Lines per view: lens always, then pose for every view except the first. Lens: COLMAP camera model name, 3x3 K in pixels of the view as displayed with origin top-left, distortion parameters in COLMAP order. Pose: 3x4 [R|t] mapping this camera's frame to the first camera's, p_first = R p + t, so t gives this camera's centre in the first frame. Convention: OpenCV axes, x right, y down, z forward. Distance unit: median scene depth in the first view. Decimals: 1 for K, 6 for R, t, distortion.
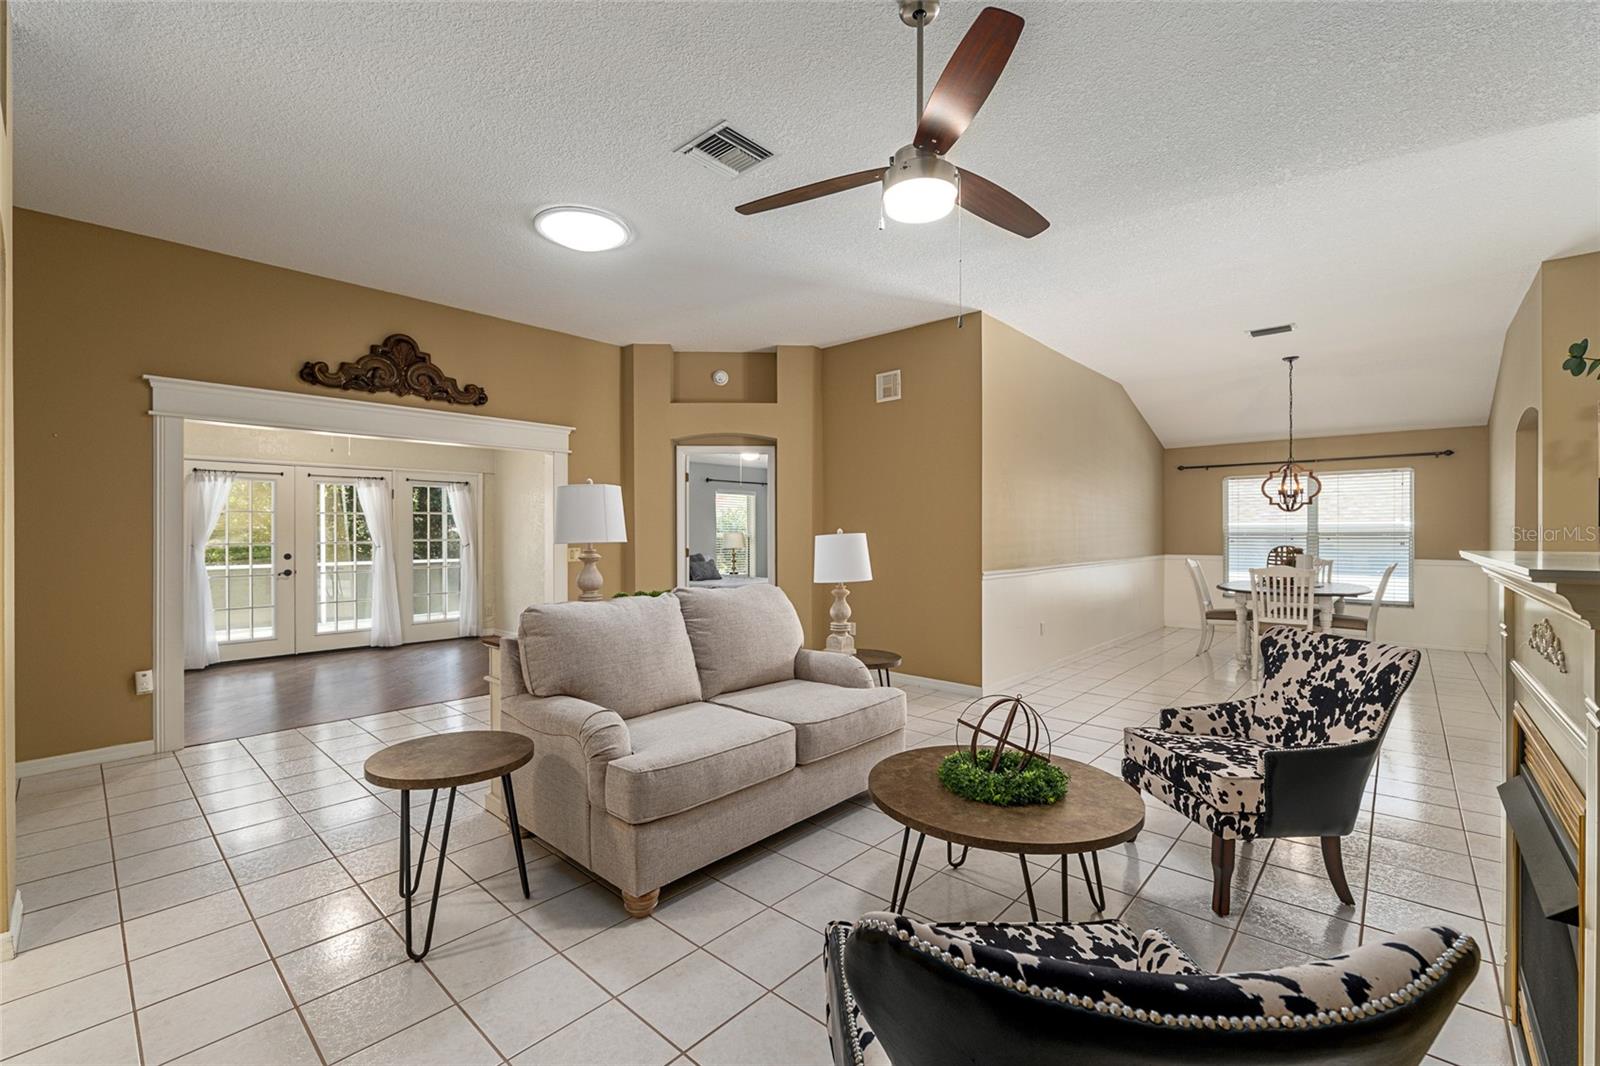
lens RADIAL K [[678.5, 0, 800.0], [0, 678.5, 533.0], [0, 0, 1]] dist [-0.009437, -0.000007]
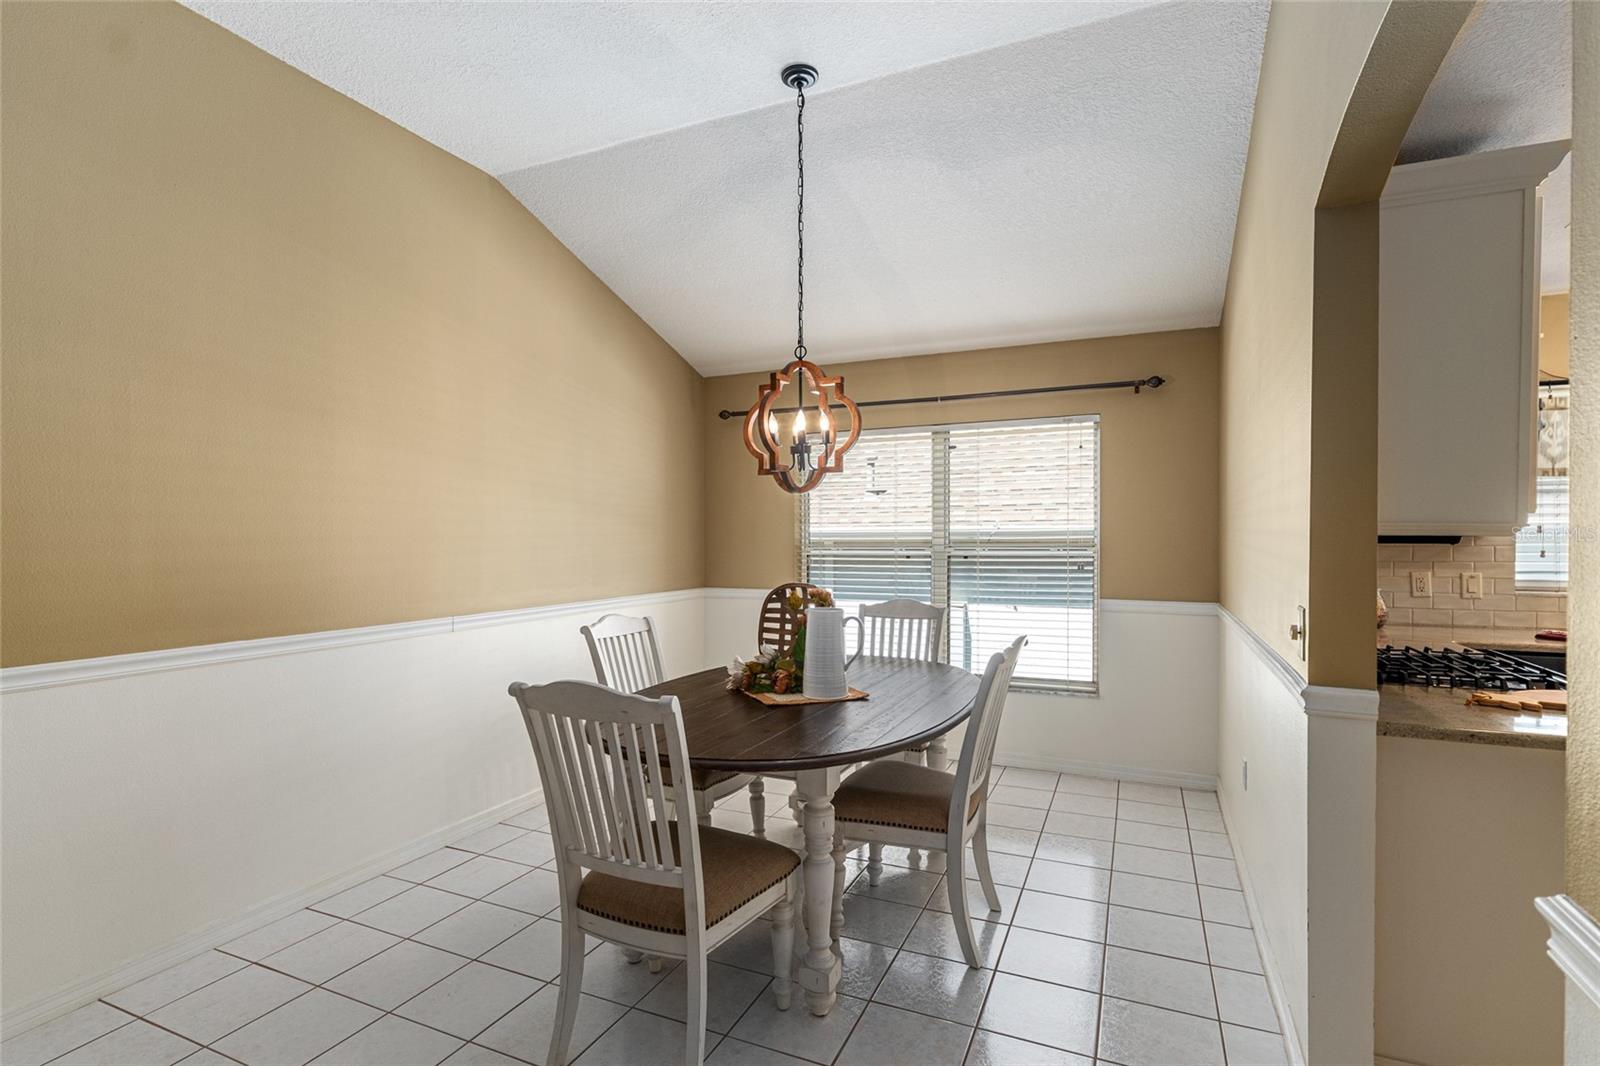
lens RADIAL K [[746.1, 0, 800.0], [0, 746.1, 533.0], [0, 0, 1]] dist [-0.000696, -0.000223]
pose [[0.953529, 0.001420, 0.301298, 1.456160], [-0.000359, 0.999994, -0.003577, -0.018819], [-0.301301, 0.003302, 0.953523, 1.473527]]
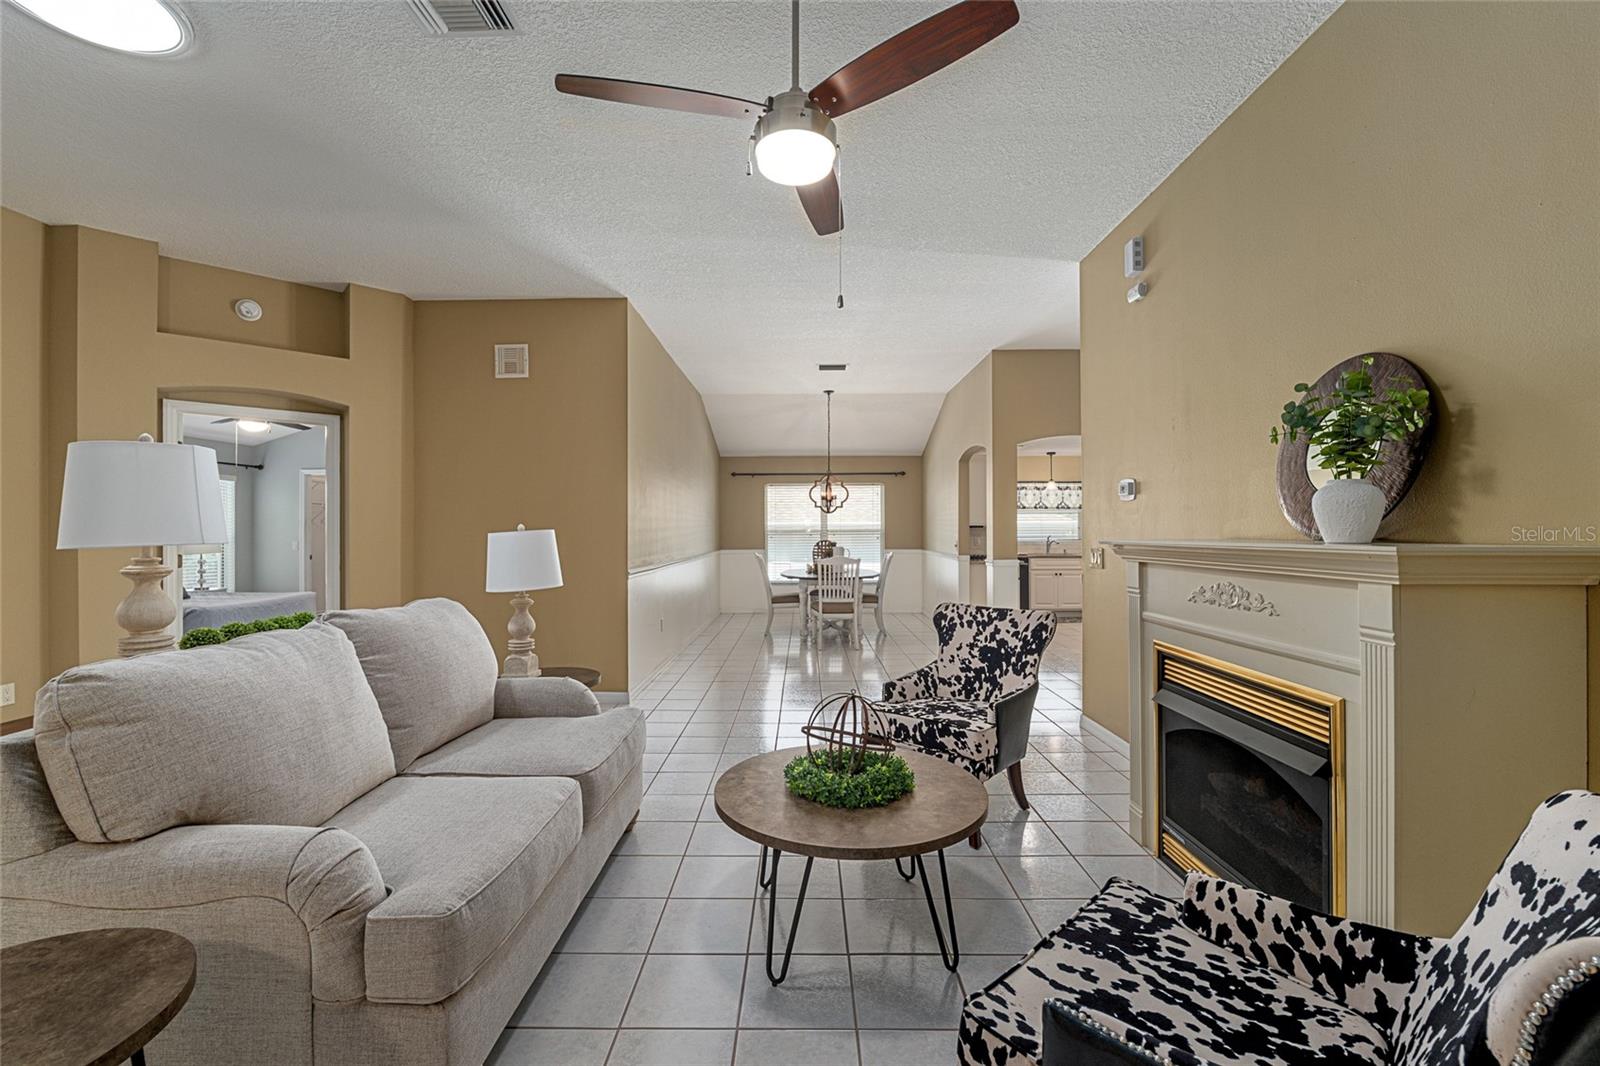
lens RADIAL K [[660.7, 0, 796.1], [0, 660.7, 526.9], [0, 0, 1]] dist [-0.011555, -0.000030]
pose [[0.750230, 0.001779, 0.661174, -0.323878], [0.003567, 0.999971, -0.006738, 0.004902], [-0.661167, 0.007413, 0.750202, 0.278213]]
